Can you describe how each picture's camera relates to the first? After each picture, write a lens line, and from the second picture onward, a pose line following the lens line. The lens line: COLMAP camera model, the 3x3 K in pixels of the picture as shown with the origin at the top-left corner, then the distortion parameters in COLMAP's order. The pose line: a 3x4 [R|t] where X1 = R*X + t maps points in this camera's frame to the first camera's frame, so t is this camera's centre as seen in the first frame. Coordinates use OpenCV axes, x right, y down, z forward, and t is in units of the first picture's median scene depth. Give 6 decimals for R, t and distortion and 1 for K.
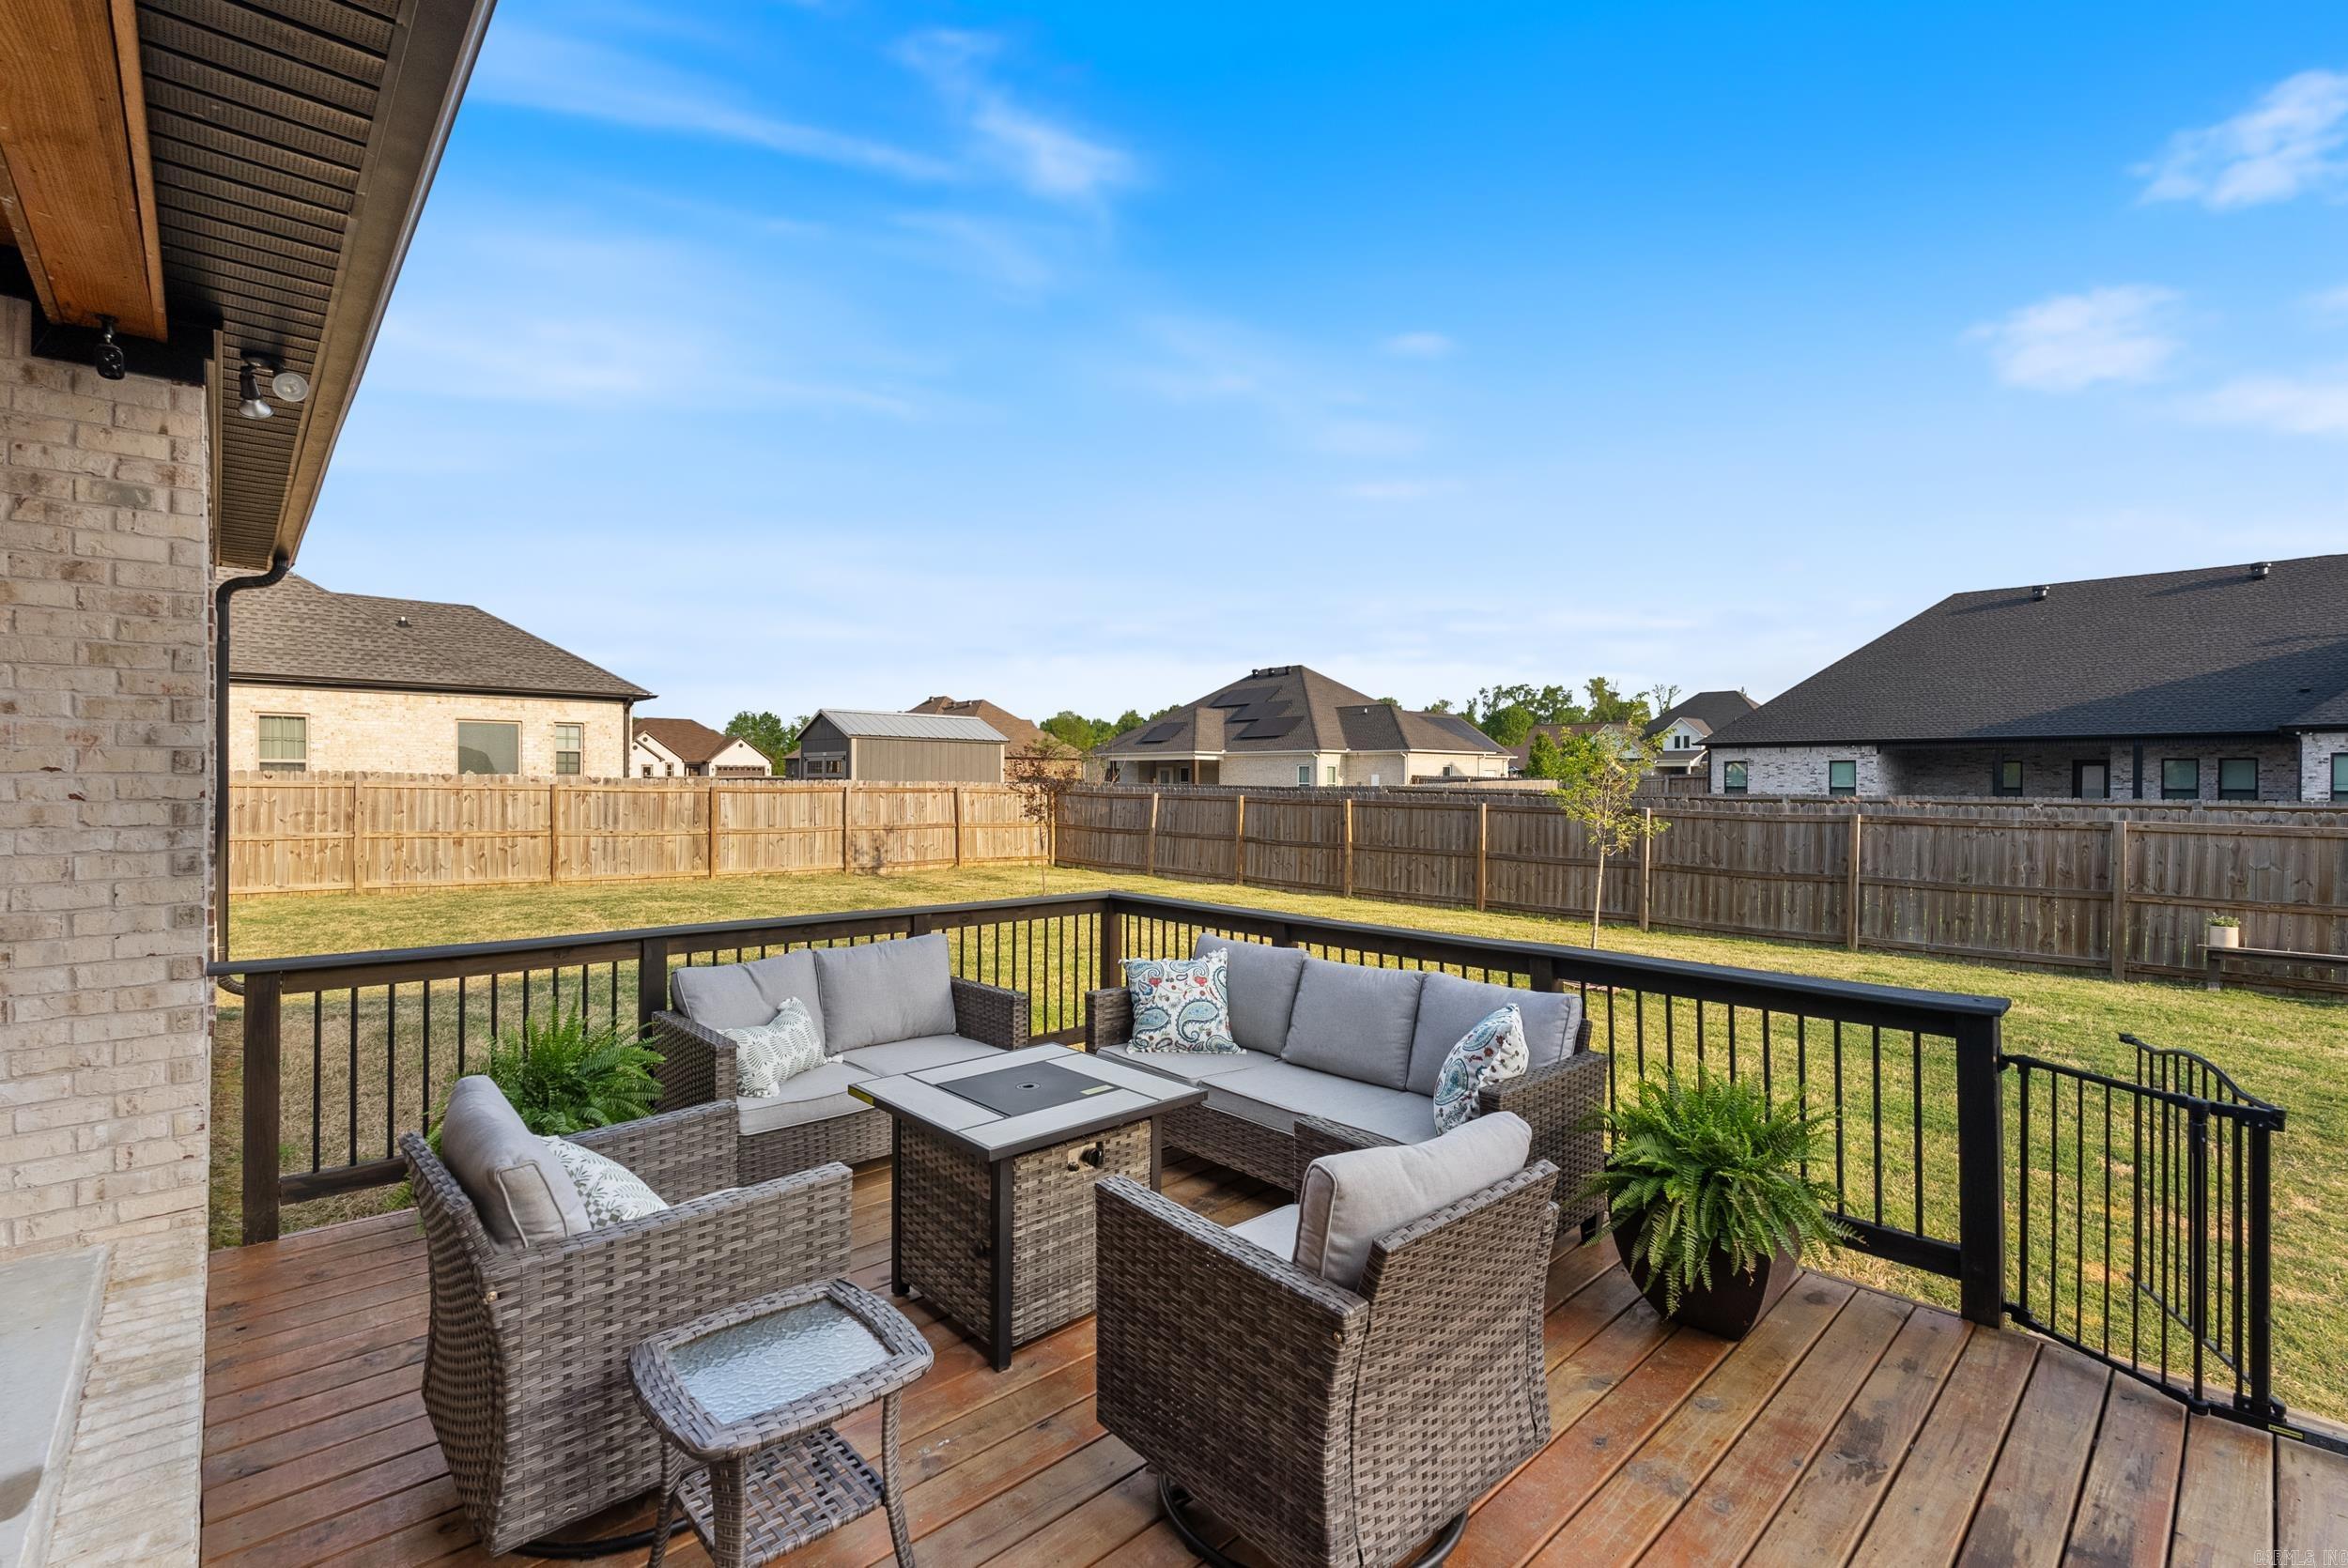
lens RADIAL K [[1045.9, 0, 1165.4], [0, 1045.9, 781.3], [0, 0, 1]] dist [-0.004799, -0.000482]
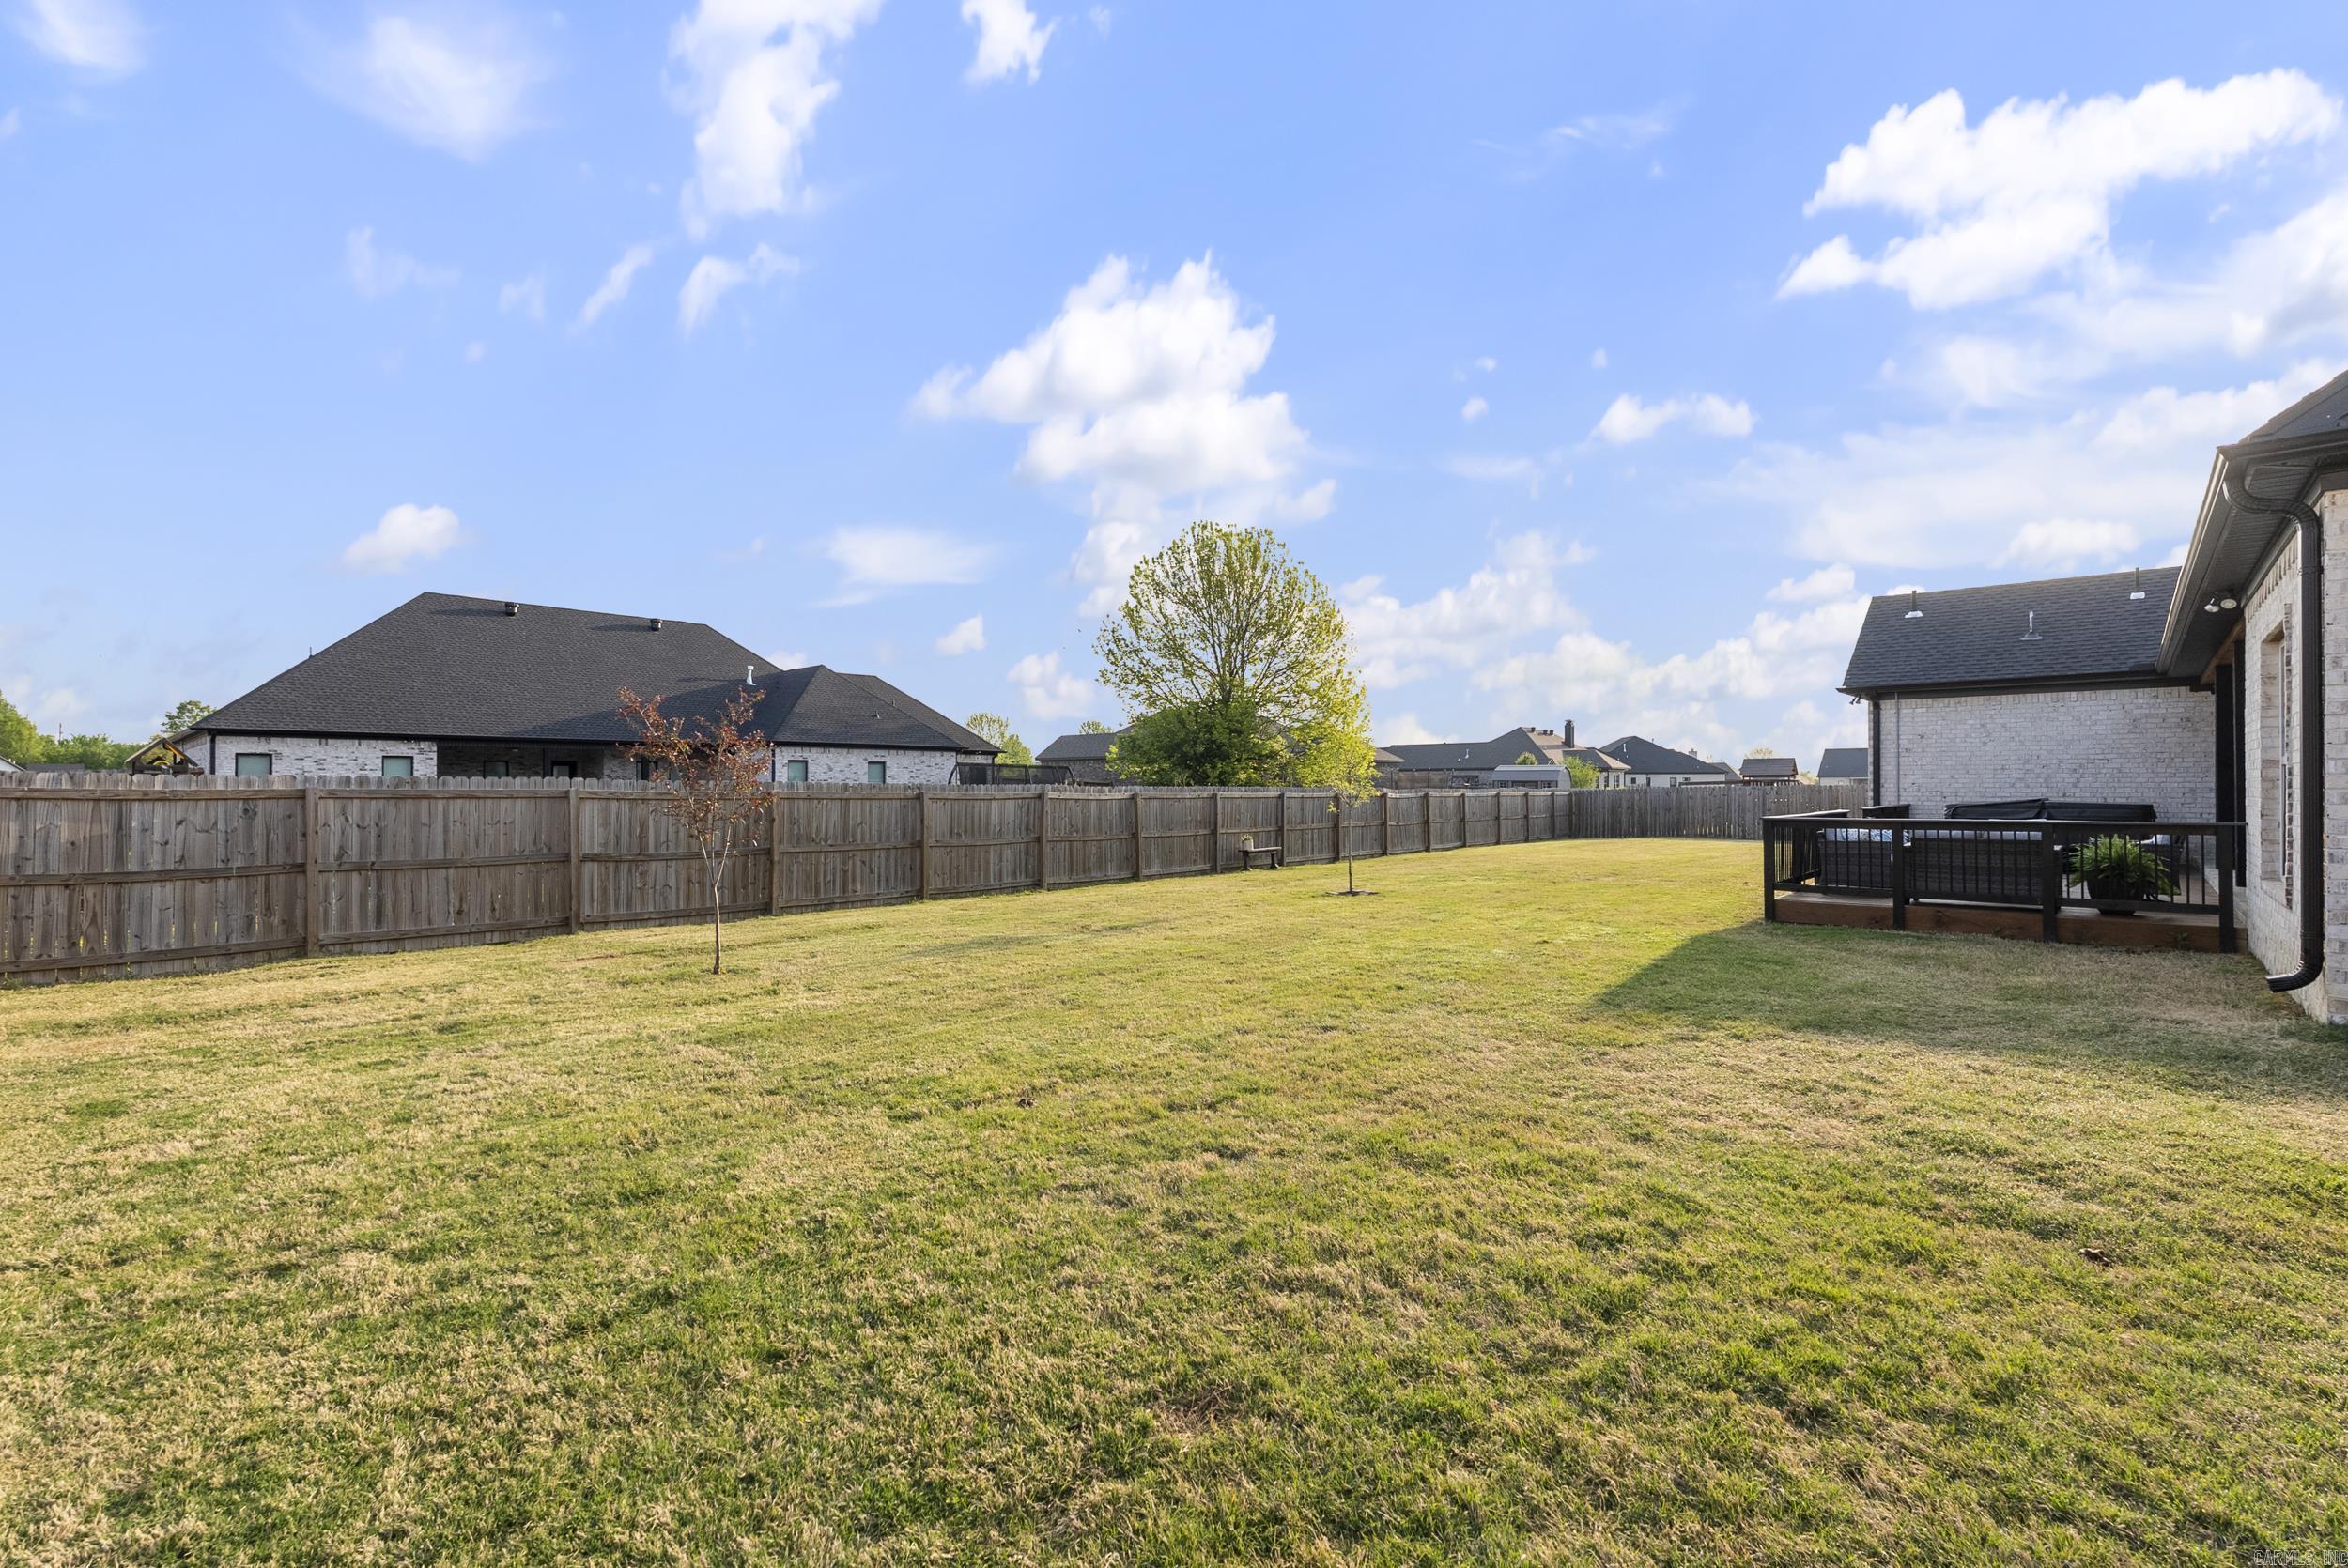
lens RADIAL K [[1045.9, 0, 1174.6], [0, 1045.9, 787.8], [0, 0, 1]] dist [-0.004799, -0.000482]
pose [[-0.087827, -0.003634, 0.996129, -0.912030], [0.003332, 0.999987, 0.003942, 0.019021], [-0.996130, 0.003665, -0.087814, 1.106936]]
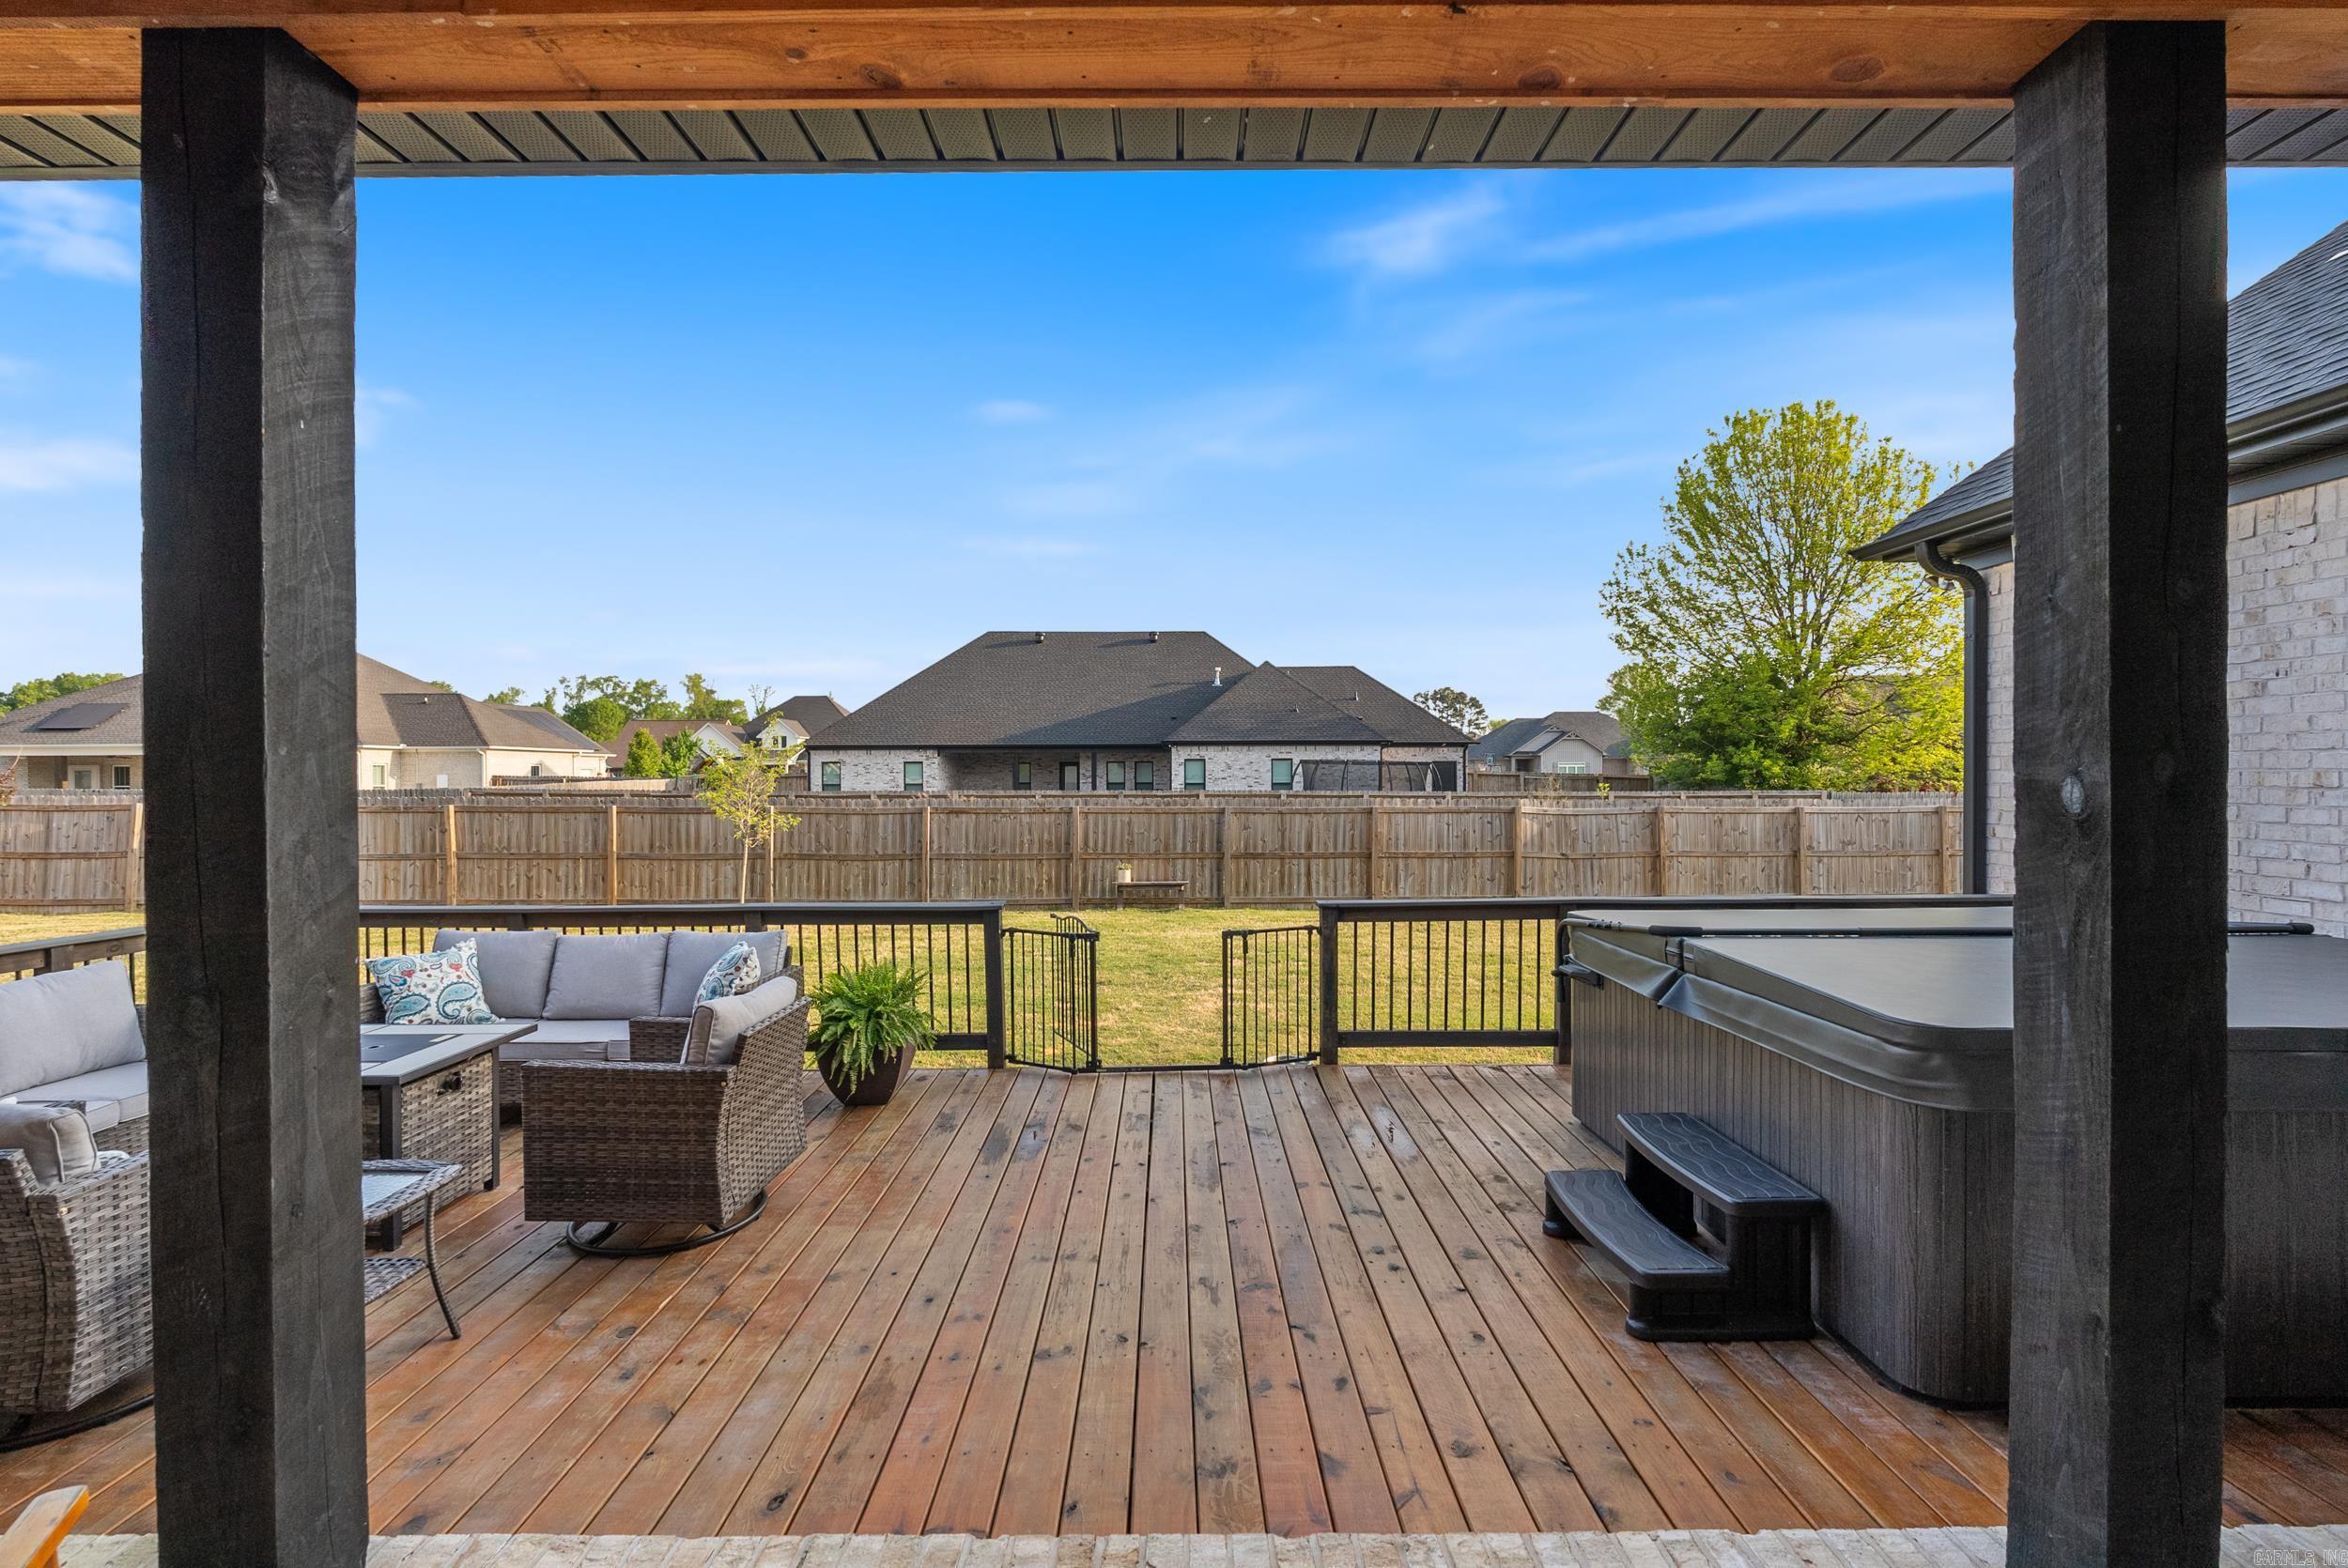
lens RADIAL K [[1045.9, 0, 1187.0], [0, 1045.9, 787.2], [0, 0, 1]] dist [-0.004799, -0.000482]
pose [[0.672098, -0.013819, 0.740333, -0.098490], [0.007646, 0.999902, 0.011722, -0.005973], [-0.740423, -0.002218, 0.672138, -0.136421]]
